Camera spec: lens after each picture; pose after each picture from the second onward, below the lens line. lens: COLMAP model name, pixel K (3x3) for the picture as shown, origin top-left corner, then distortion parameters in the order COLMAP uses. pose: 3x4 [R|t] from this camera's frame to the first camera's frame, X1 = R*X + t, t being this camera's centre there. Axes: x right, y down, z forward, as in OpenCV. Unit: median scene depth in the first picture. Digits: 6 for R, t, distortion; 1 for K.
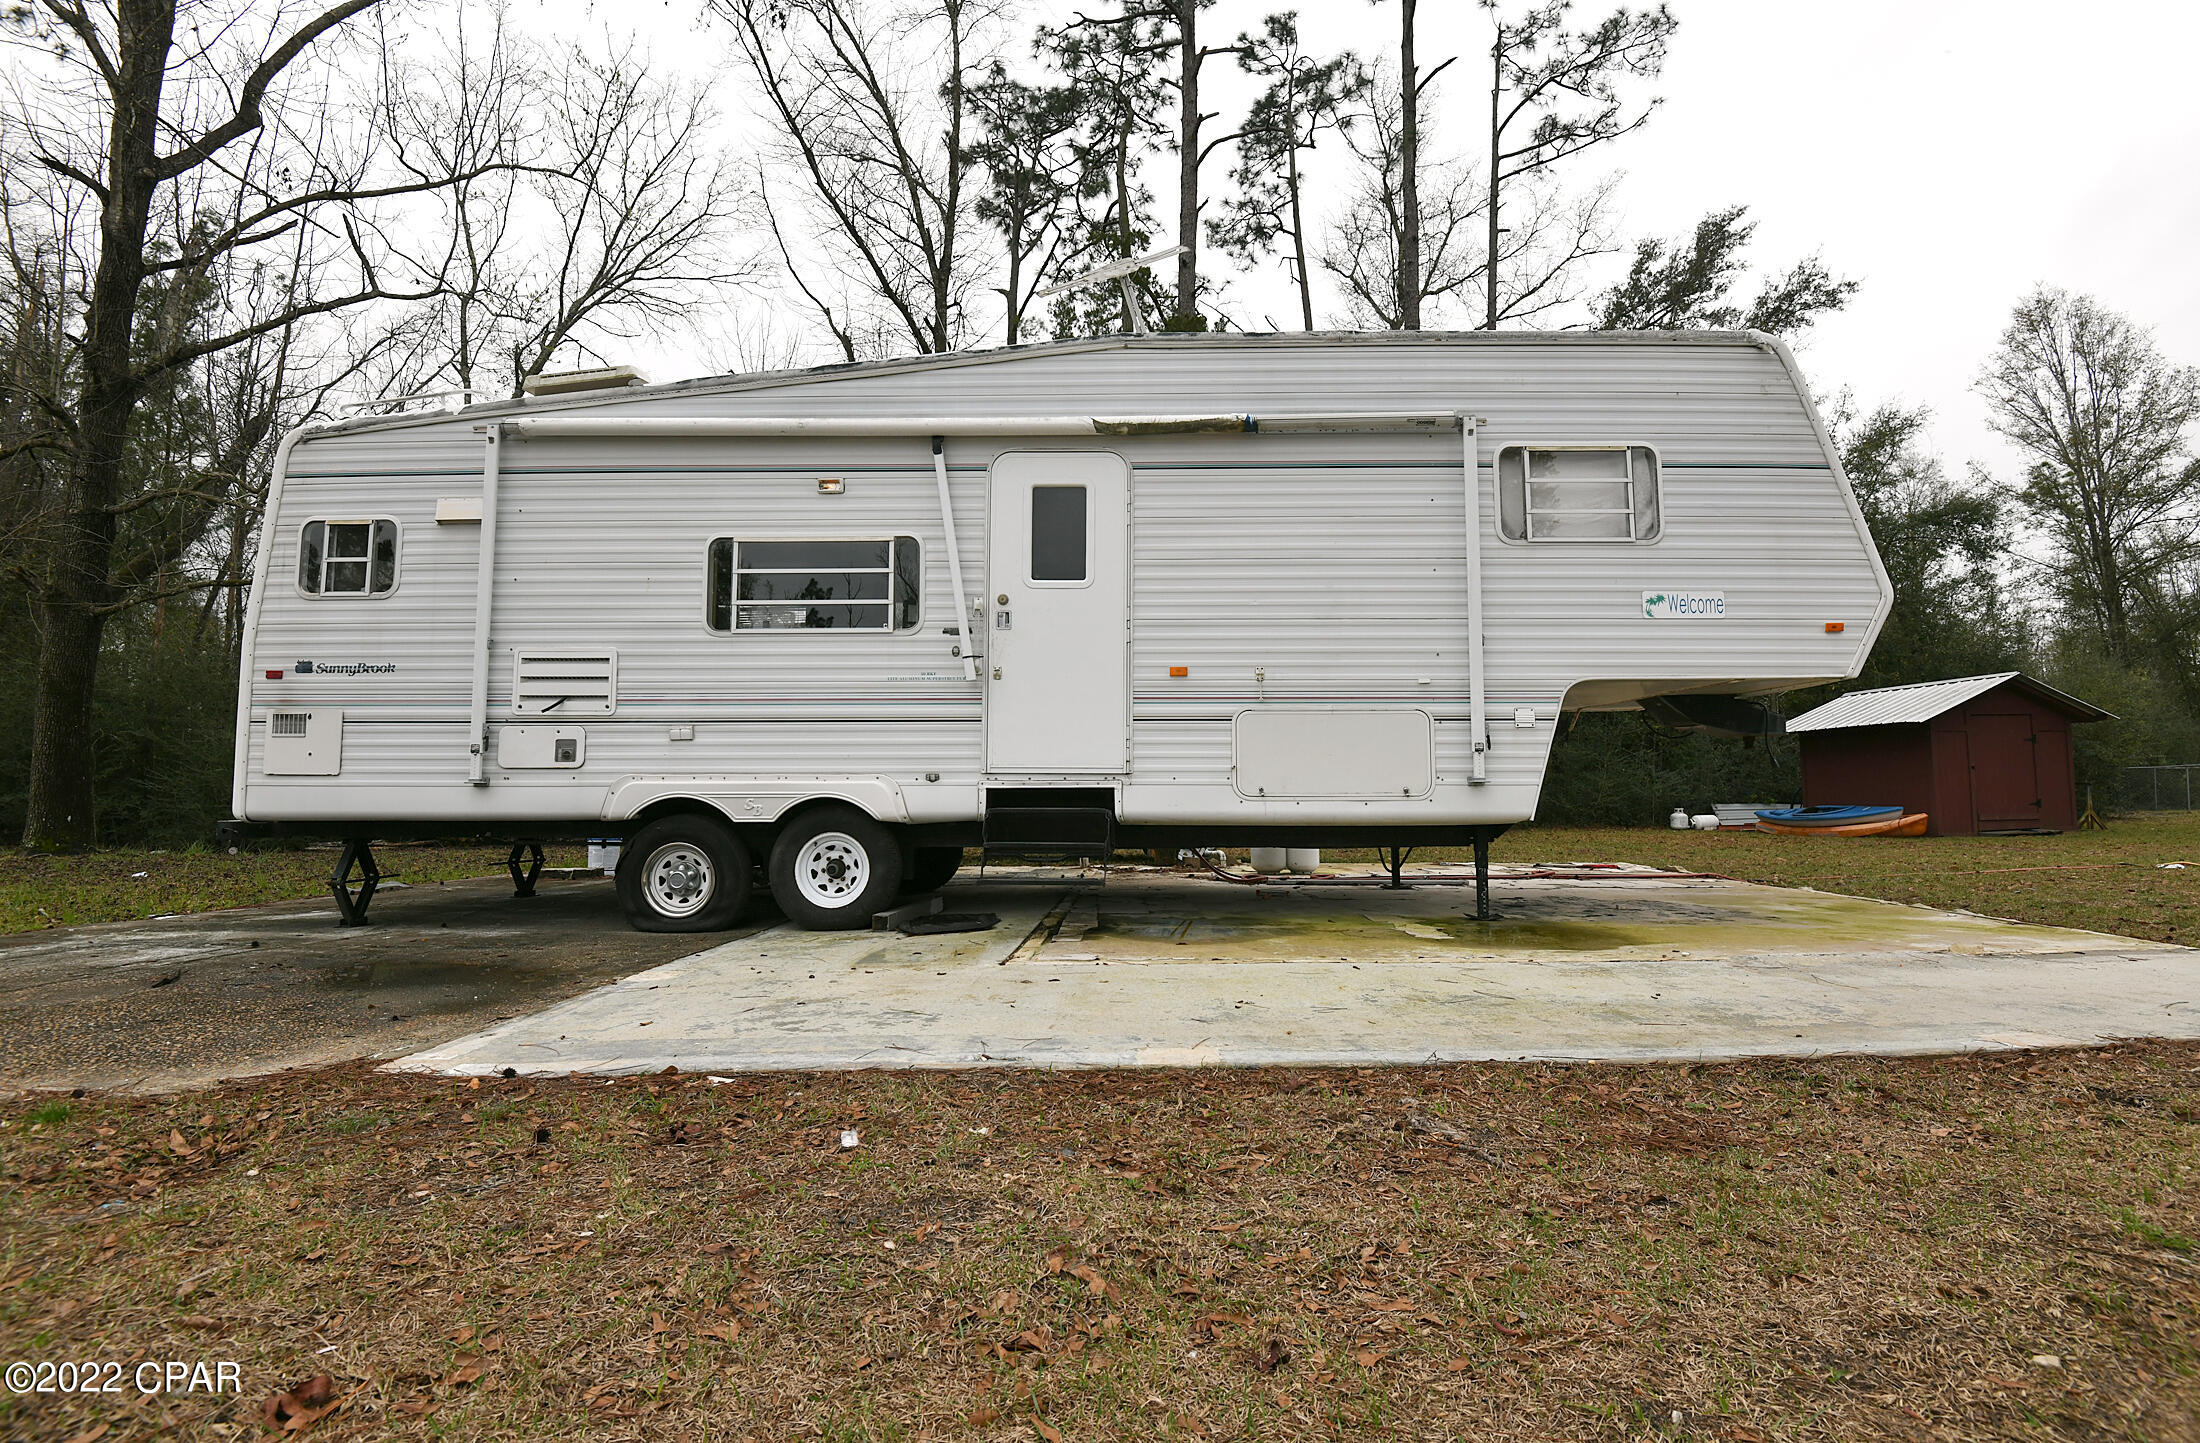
lens RADIAL K [[1000.0, 0, 1100.0], [0, 1000.0, 721.5], [0, 0, 1]] dist [-0.000797, -0.030931]
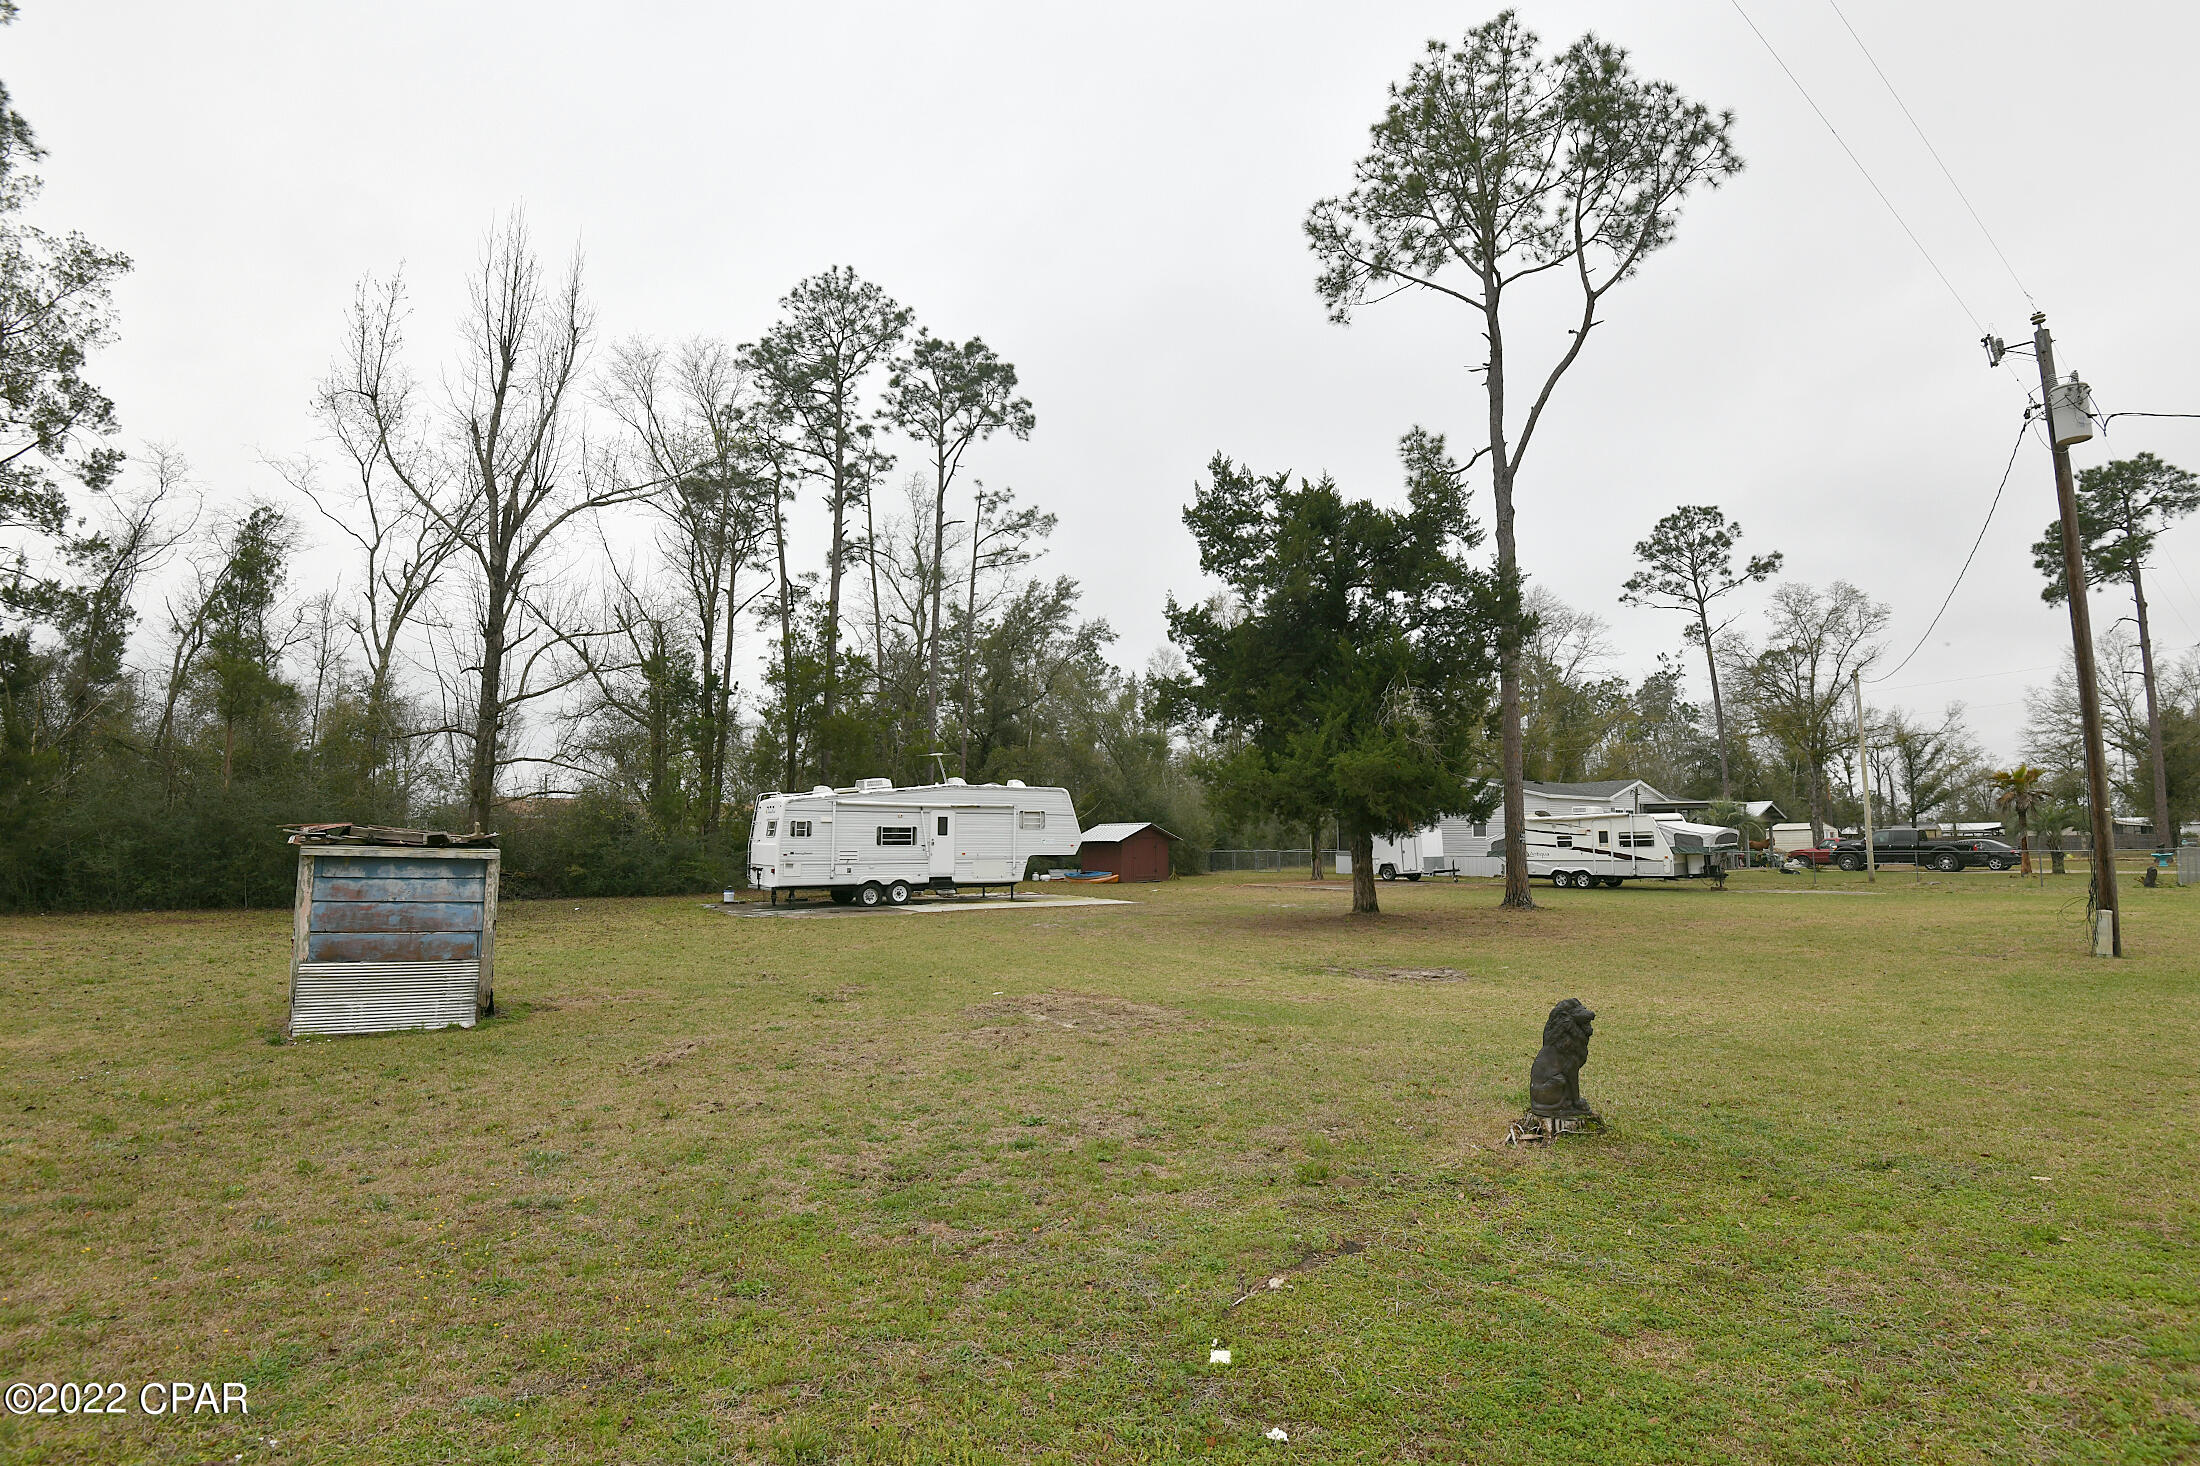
lens RADIAL K [[1078.2, 0, 1074.6], [0, 1078.2, 731.2], [0, 0, 1]] dist [-0.000188, -0.028688]
pose [[0.841102, 0.054511, 0.538123, -2.433380], [-0.036507, 0.998361, -0.044070, -0.449458], [-0.539644, 0.017422, 0.841713, -3.945826]]
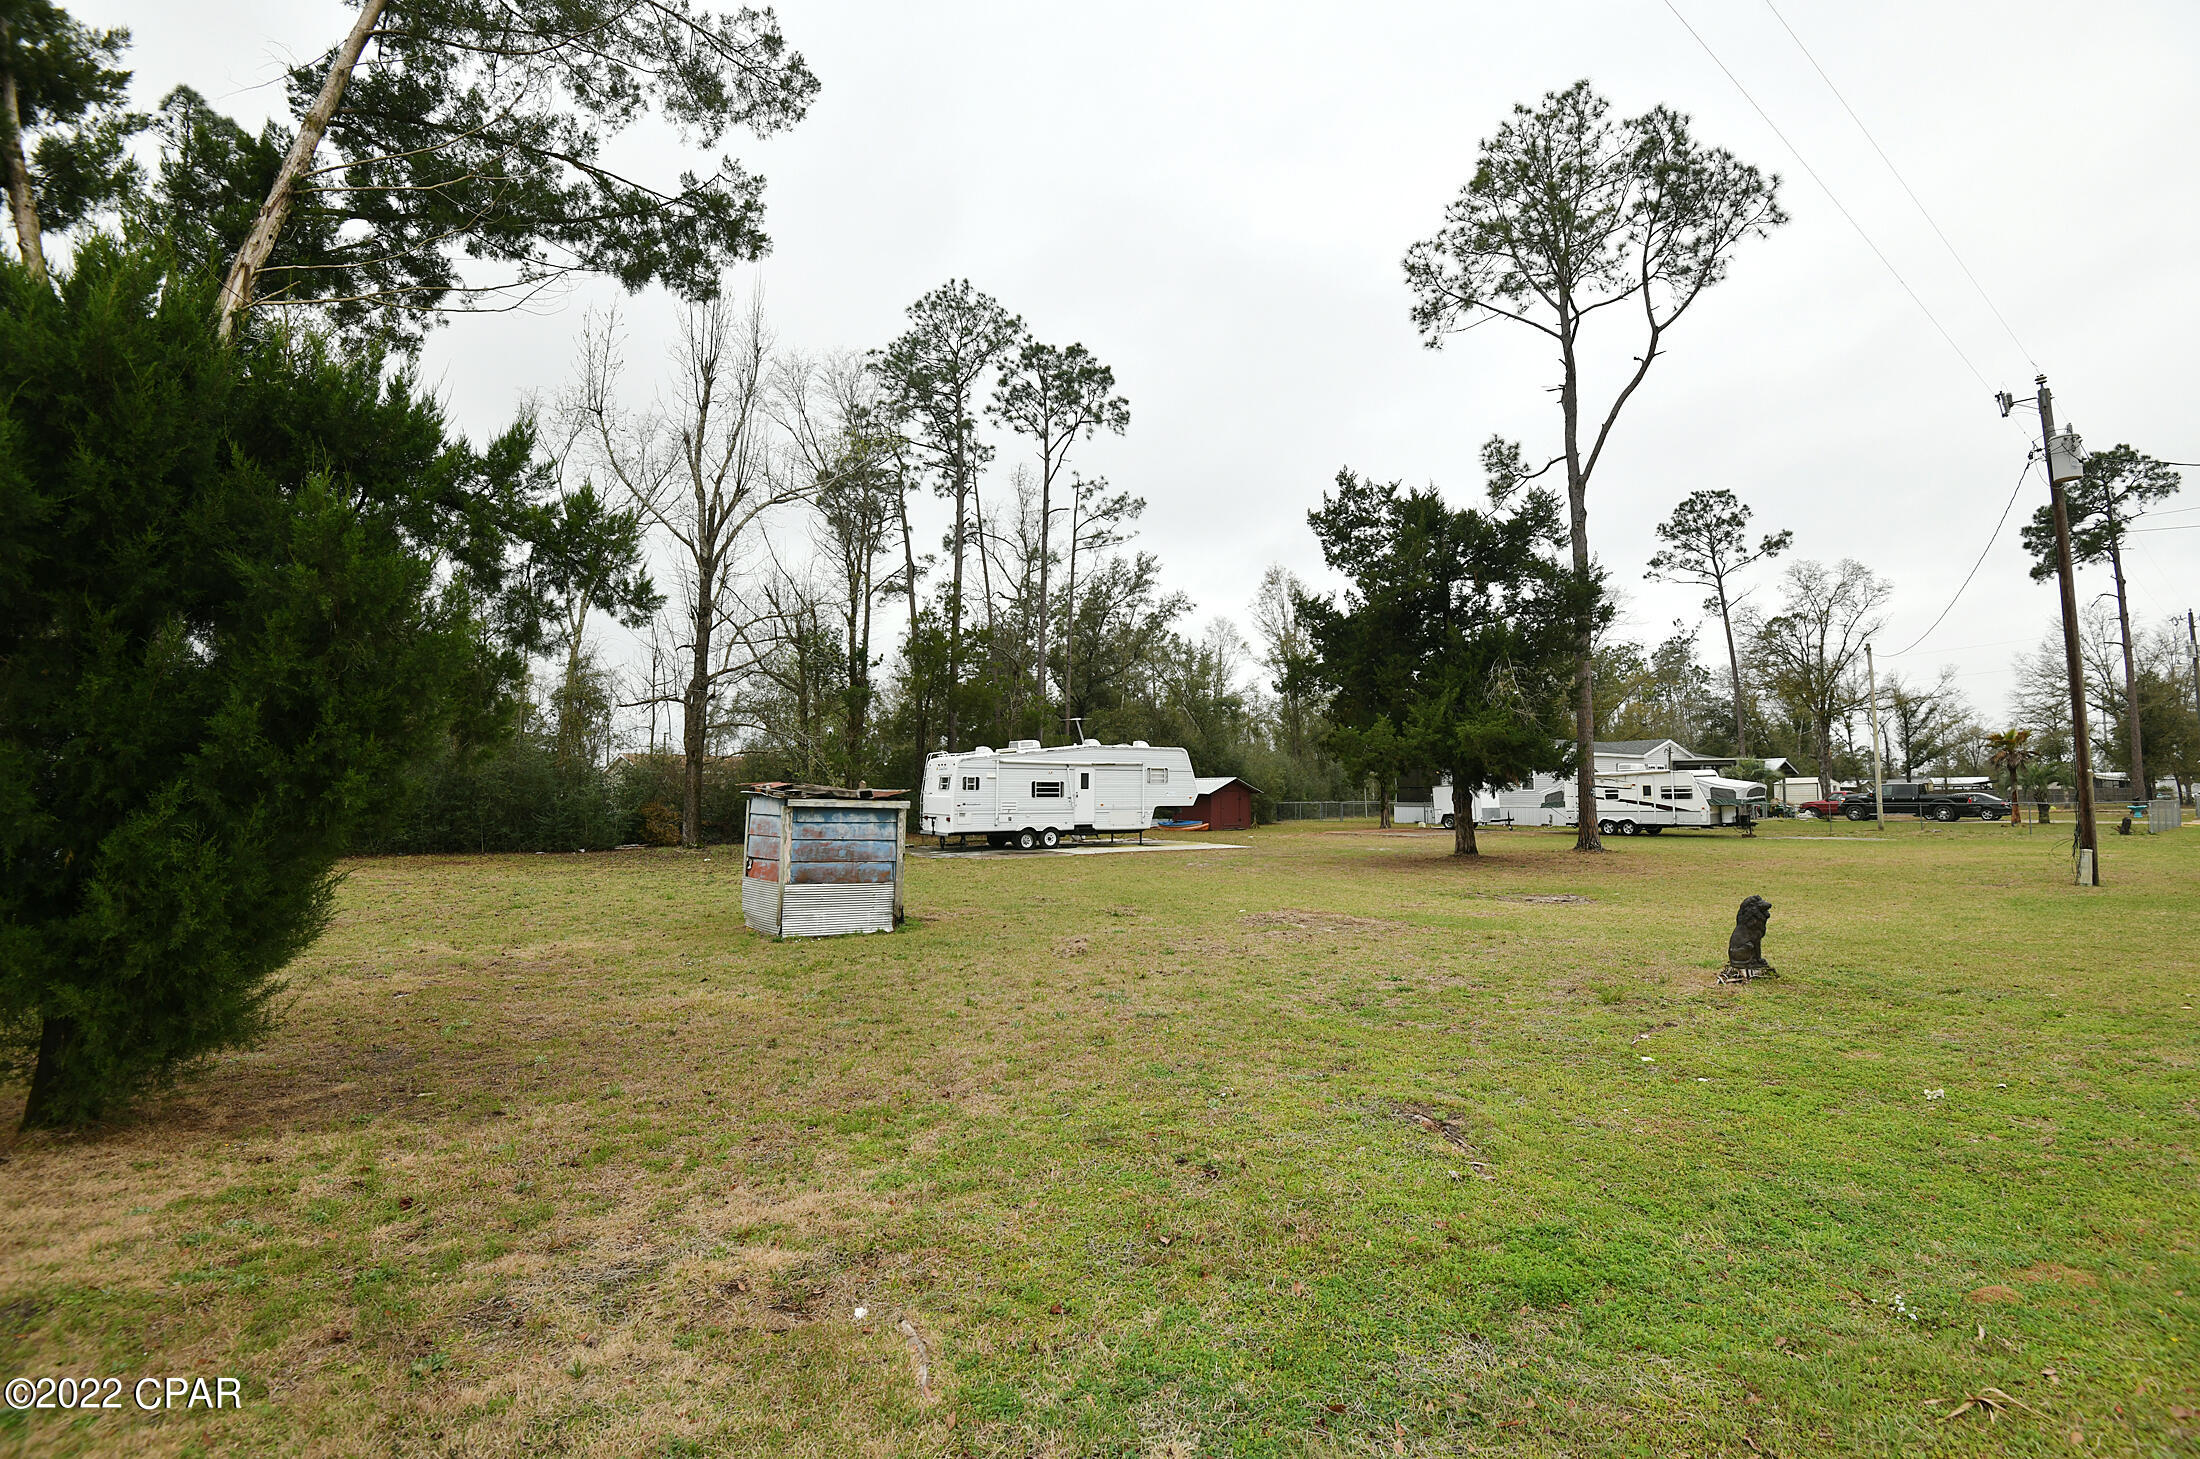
lens RADIAL K [[1027.3, 0, 1095.6], [0, 1027.3, 705.1], [0, 0, 1]] dist [-0.001786, -0.026784]
pose [[0.843769, 0.046003, 0.534731, -3.226514], [-0.036934, 0.998935, -0.027660, -0.467321], [-0.535433, 0.003589, 0.844570, -4.121557]]
